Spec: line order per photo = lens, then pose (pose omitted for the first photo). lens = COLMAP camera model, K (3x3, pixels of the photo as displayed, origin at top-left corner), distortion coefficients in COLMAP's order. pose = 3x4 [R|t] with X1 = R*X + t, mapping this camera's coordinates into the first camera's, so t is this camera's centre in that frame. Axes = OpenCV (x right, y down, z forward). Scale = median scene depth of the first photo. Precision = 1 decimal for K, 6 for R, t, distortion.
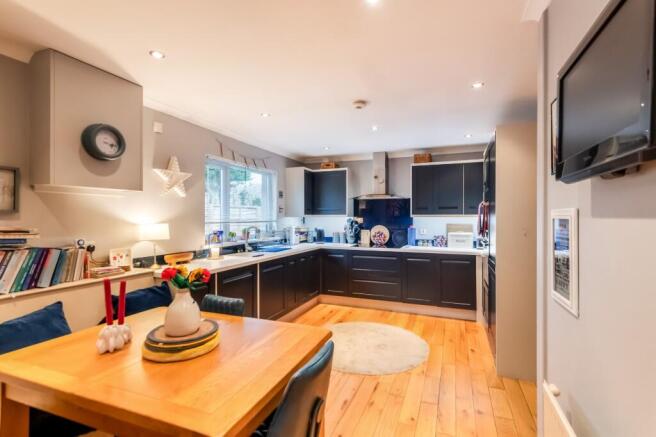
lens RADIAL K [[316.3, 0, 328.0], [0, 316.3, 218.5], [0, 0, 1]] dist [0.031406, -0.000429]
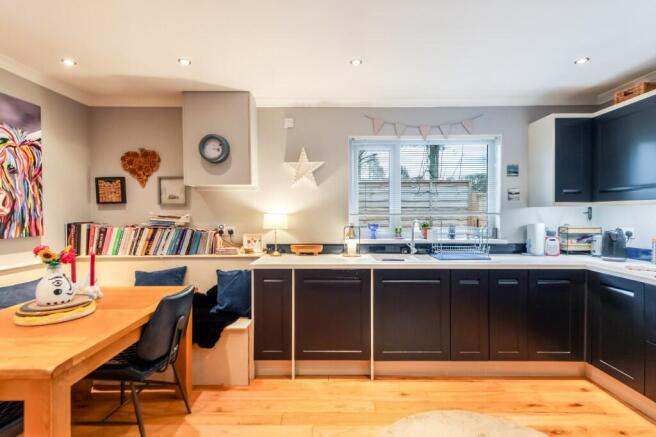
lens RADIAL K [[316.3, 0, 328.0], [0, 316.3, 218.5], [0, 0, 1]] dist [0.031406, -0.000429]
pose [[0.369156, 0.020438, -0.929143, 0.473549], [-0.002390, 0.999776, 0.021042, 0.007589], [0.929364, -0.005547, 0.369122, 0.700664]]
